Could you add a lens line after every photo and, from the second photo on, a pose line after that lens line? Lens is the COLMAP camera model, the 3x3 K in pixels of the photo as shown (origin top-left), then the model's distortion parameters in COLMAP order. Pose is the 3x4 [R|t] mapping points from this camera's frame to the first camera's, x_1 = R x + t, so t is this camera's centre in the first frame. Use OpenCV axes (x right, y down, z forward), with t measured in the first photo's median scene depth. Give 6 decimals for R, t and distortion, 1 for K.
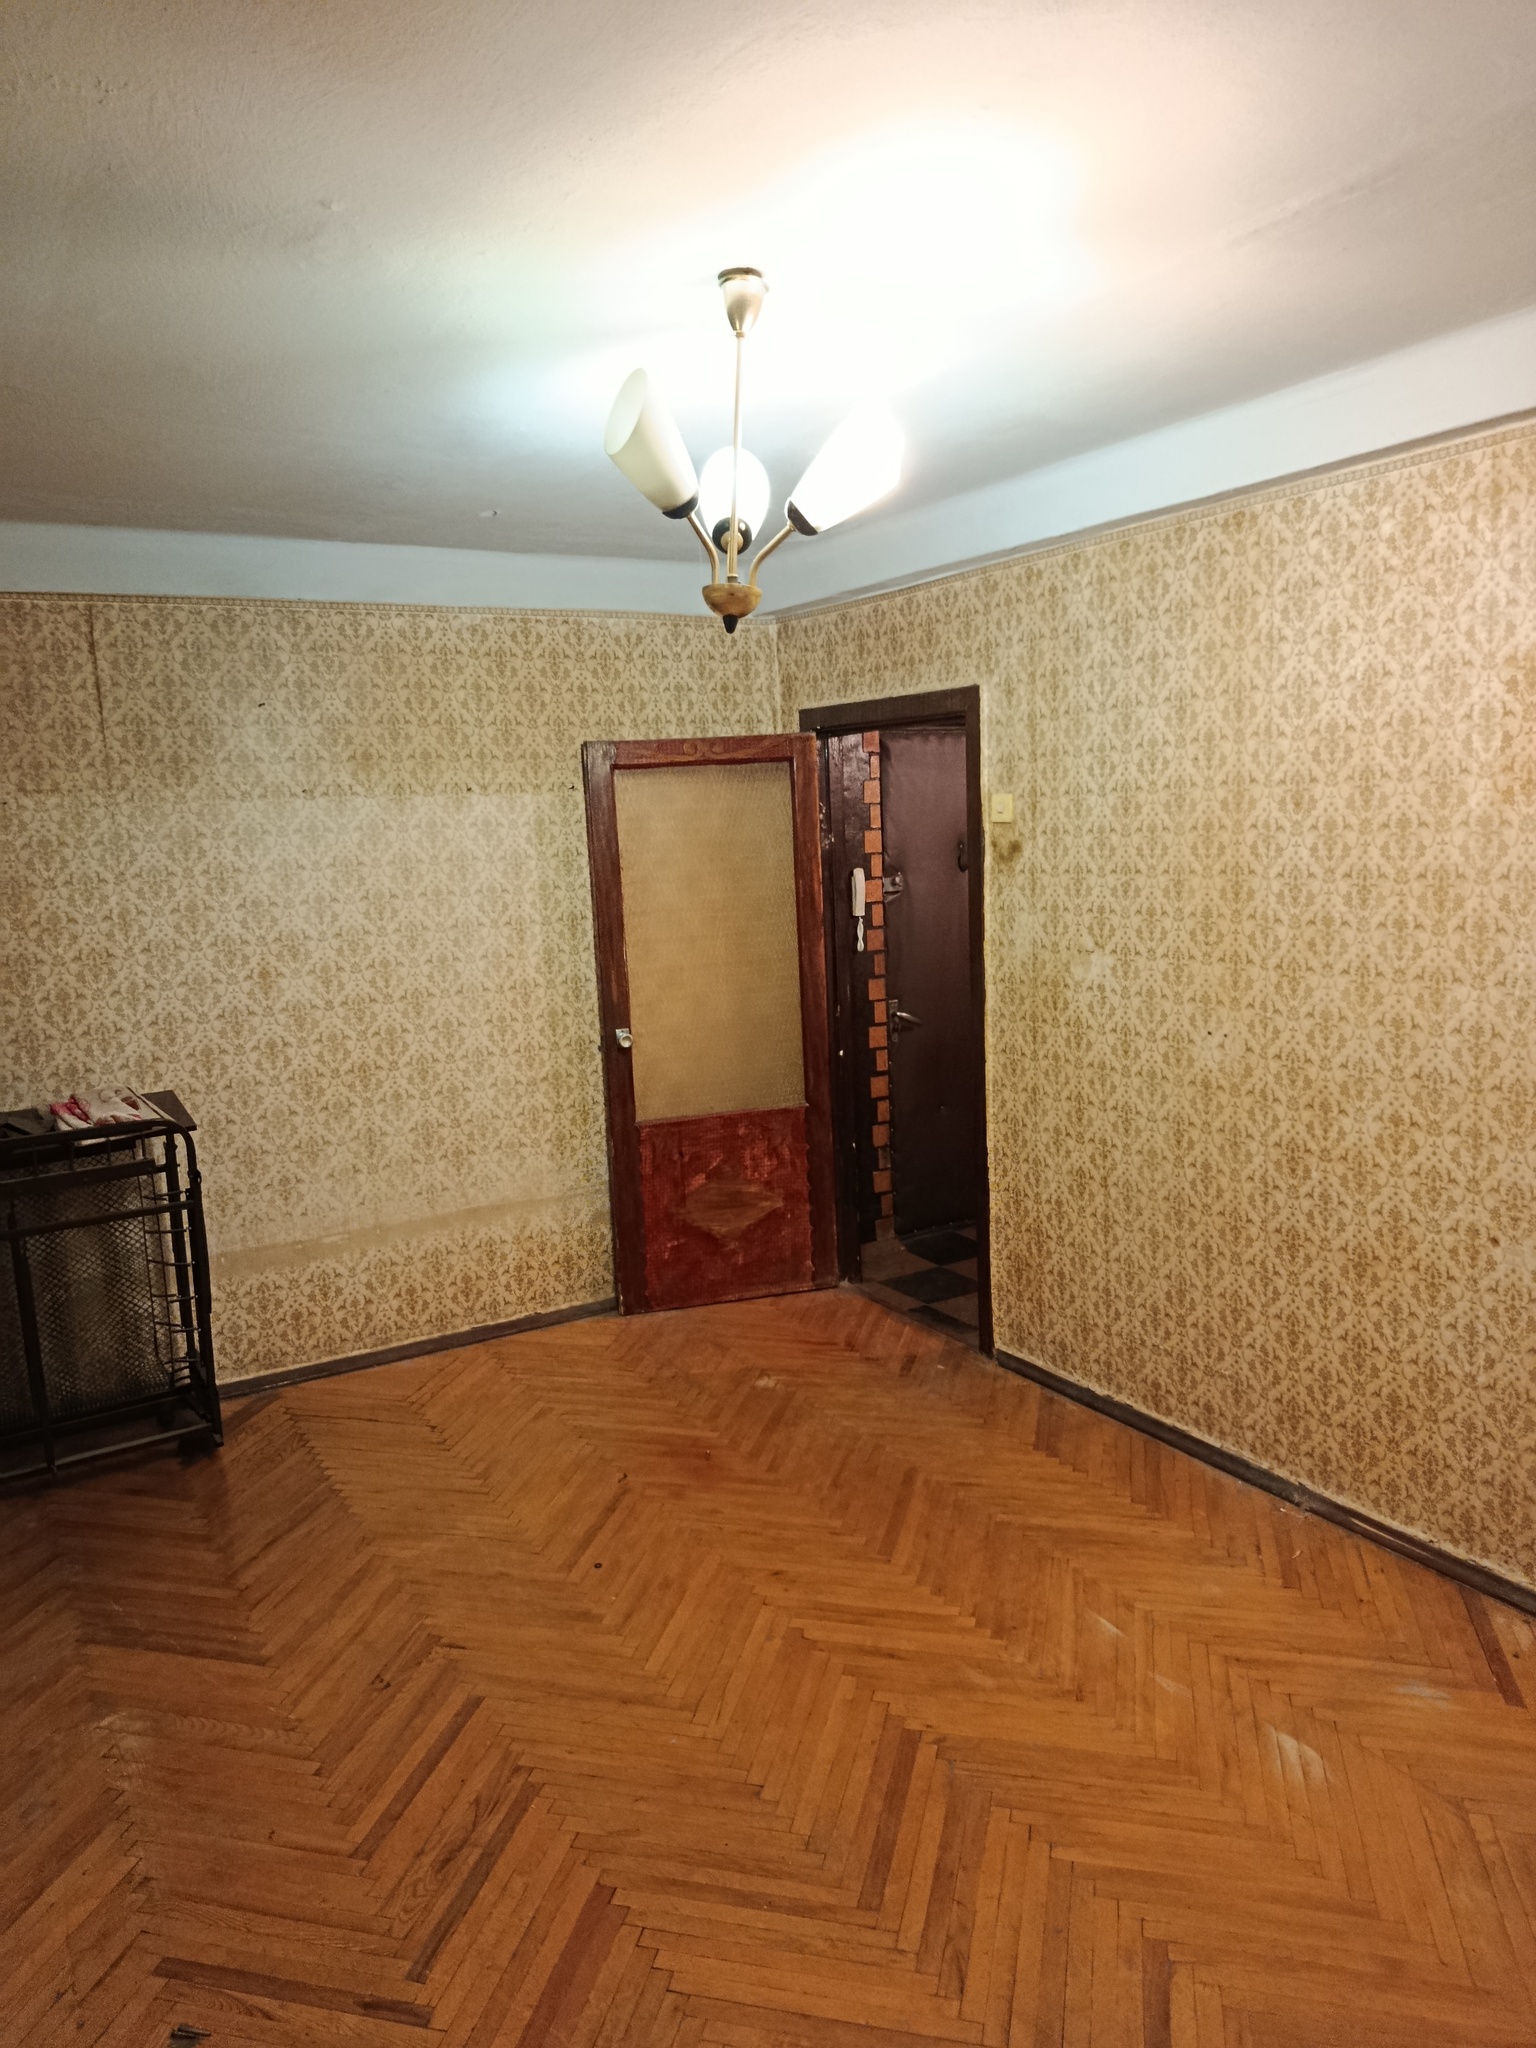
lens RADIAL K [[1400.2, 0, 796.4], [0, 1400.2, 1051.7], [0, 0, 1]] dist [0.058852, -0.081135]
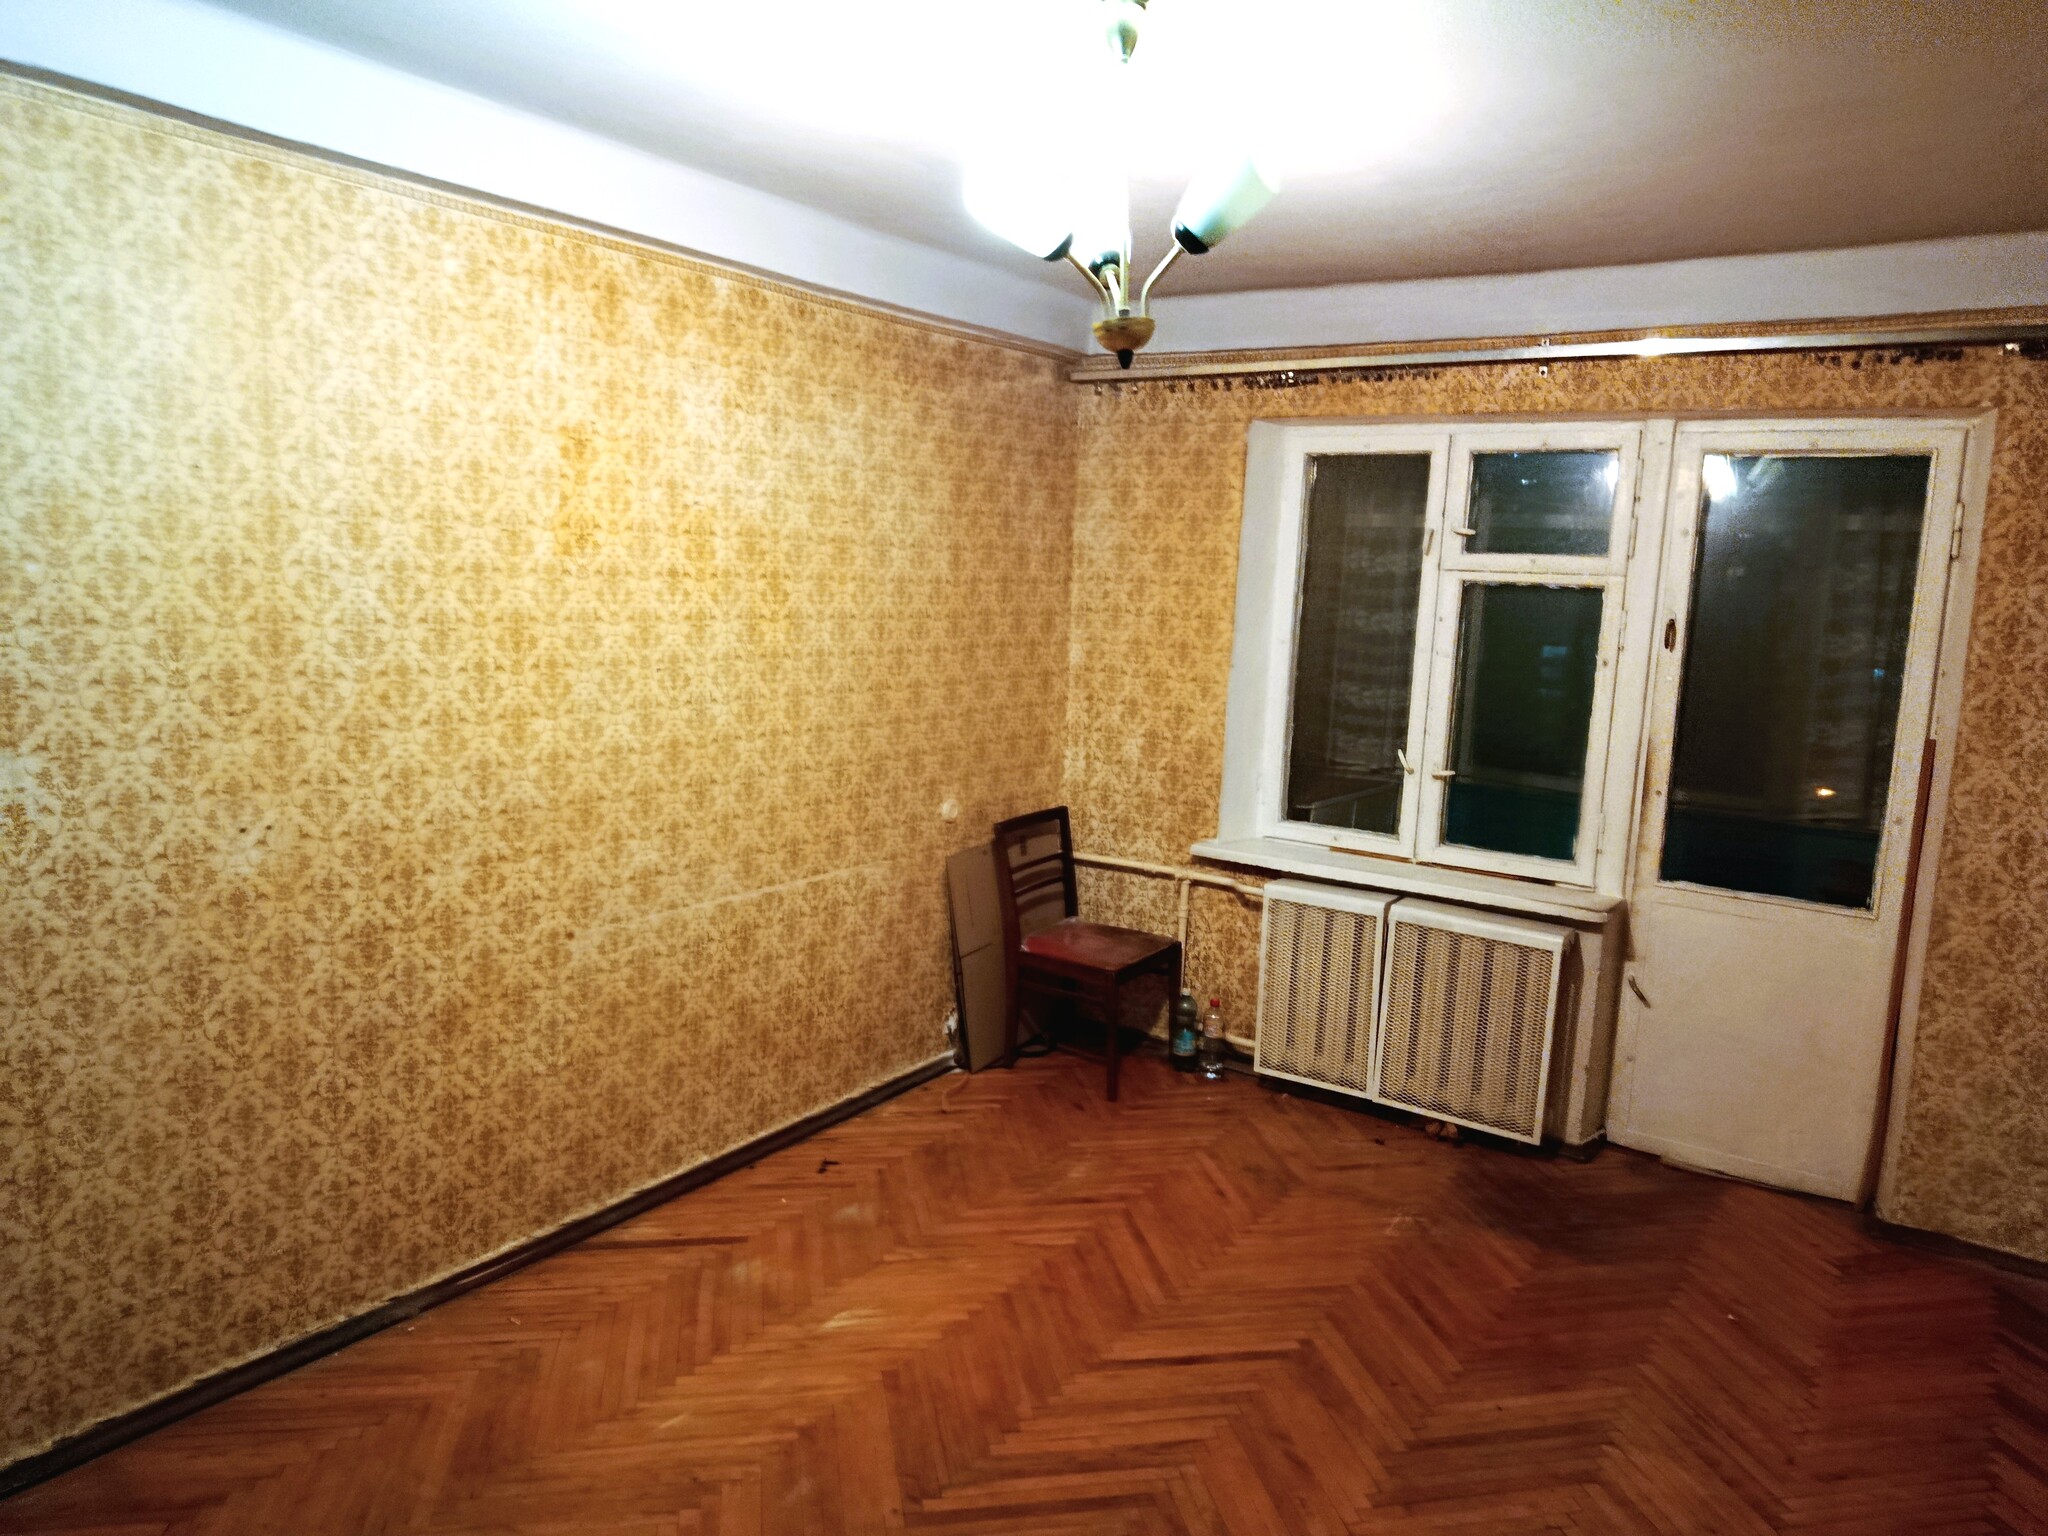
lens RADIAL K [[1400.2, 0, 1026.1], [0, 1400.2, 787.3], [0, 0, 1]] dist [0.058852, -0.081135]
pose [[-0.396794, -0.127370, 0.909028, -0.629245], [0.118320, 0.974967, 0.188256, -0.144020], [-0.910250, 0.182255, -0.371791, 0.991109]]
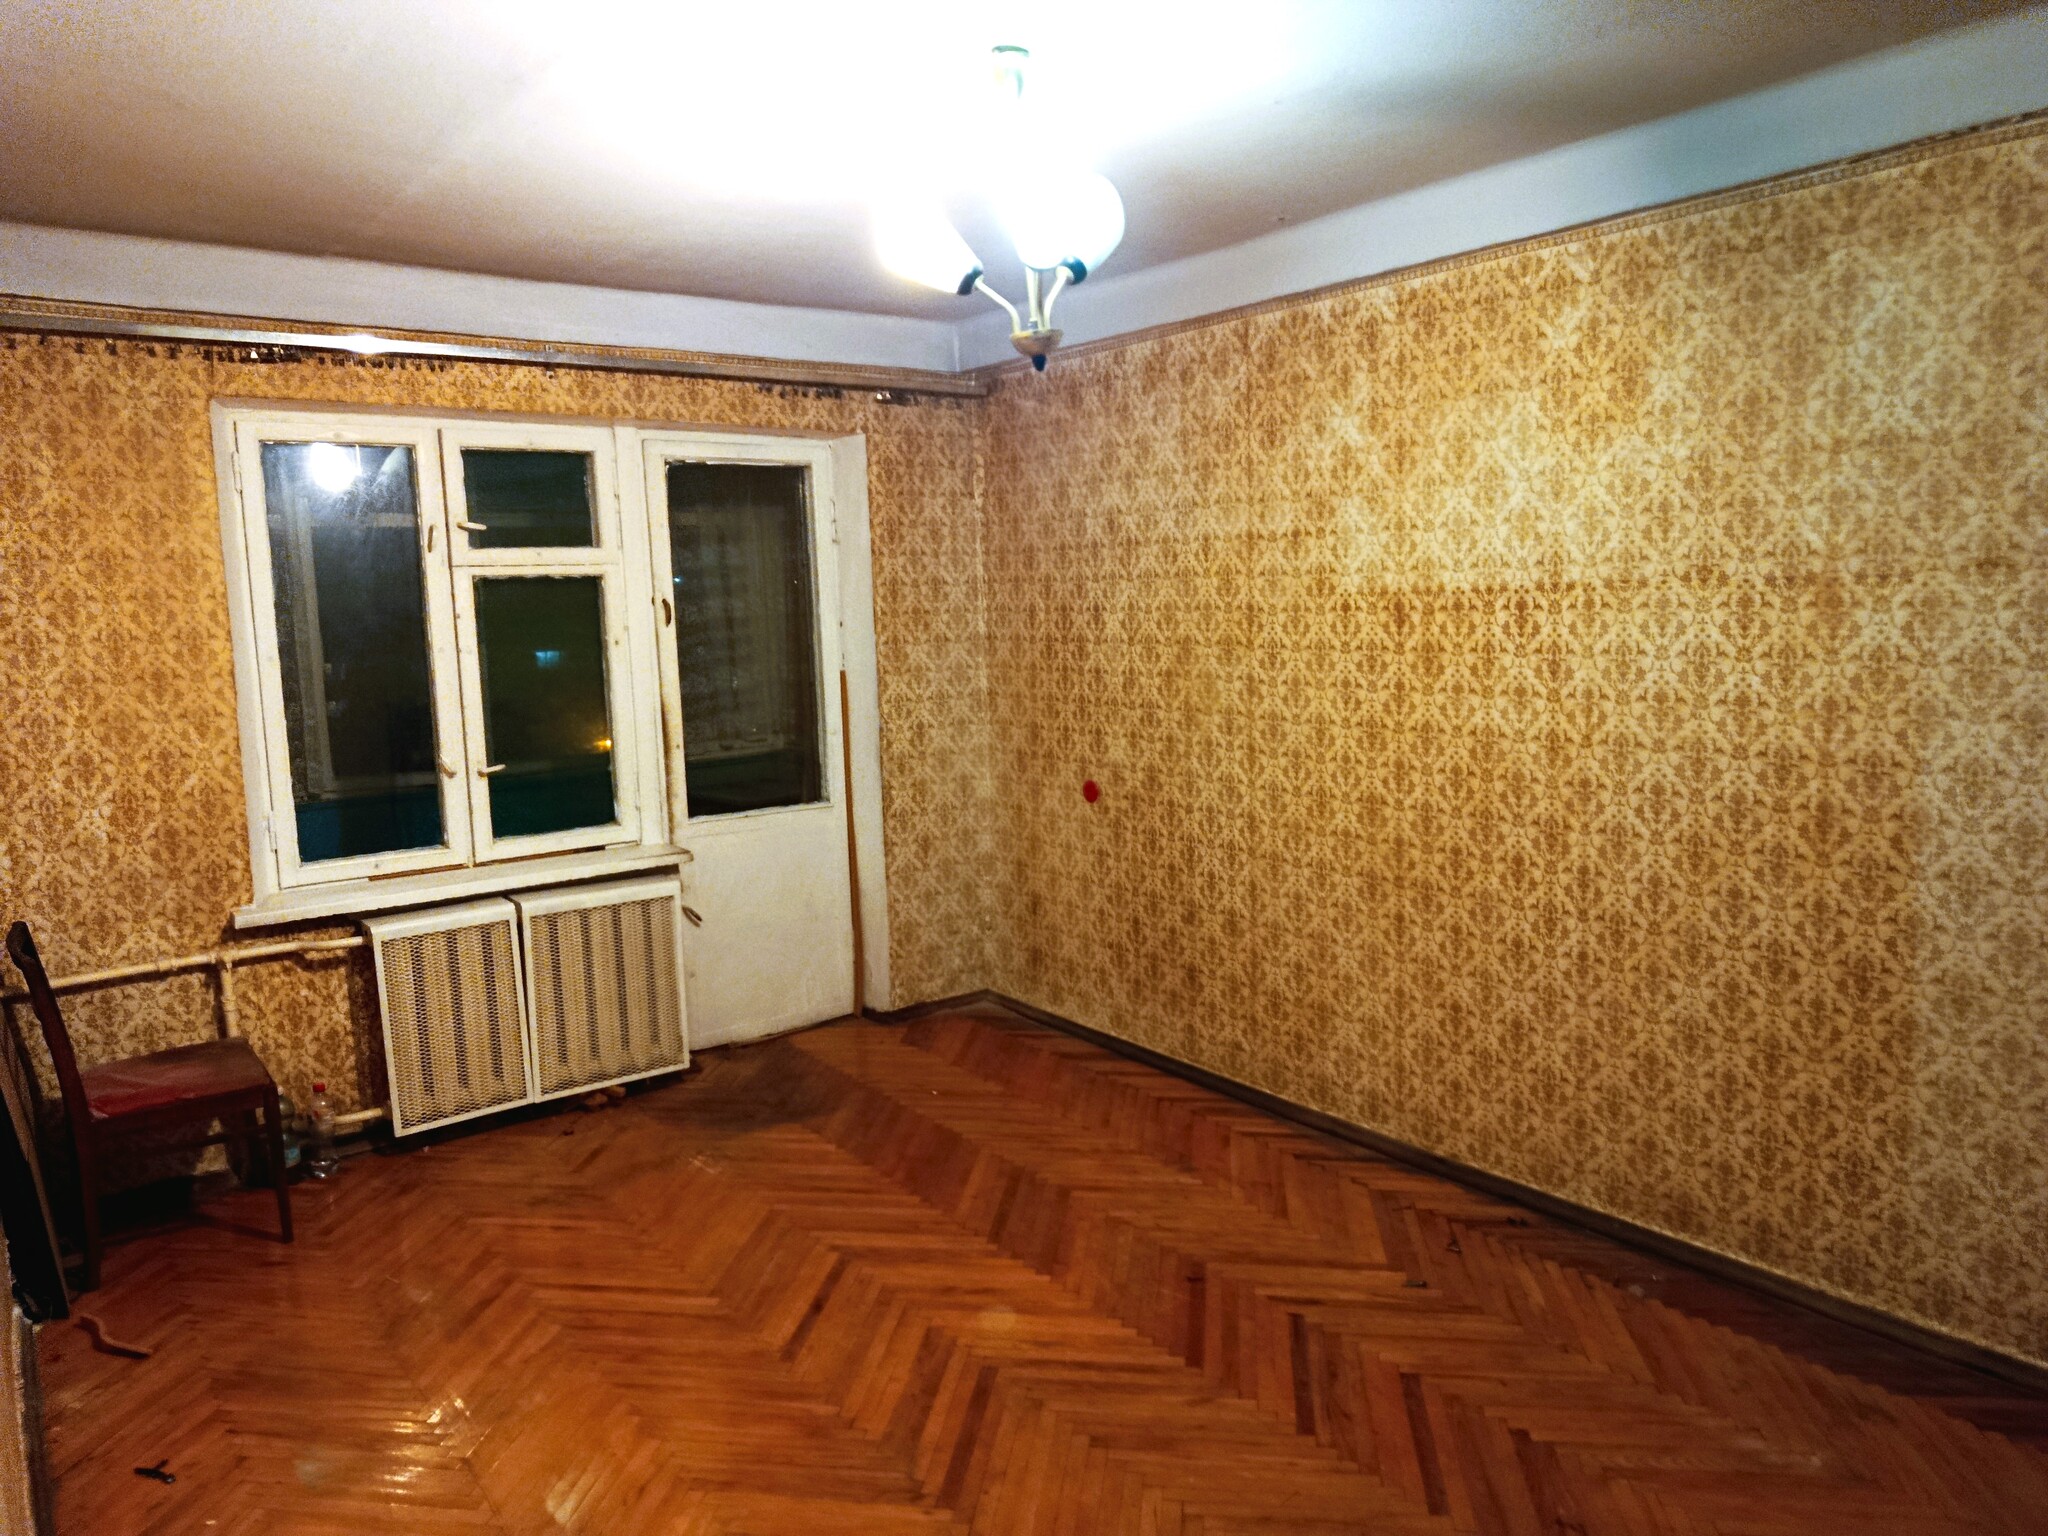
lens RADIAL K [[1400.2, 0, 995.3], [0, 1400.2, 792.7], [0, 0, 1]] dist [0.058852, -0.081135]
pose [[-0.996100, 0.073817, -0.048327, 0.049210], [0.056193, 0.953061, 0.297519, -0.211582], [0.068020, 0.293643, -0.953492, 1.467161]]
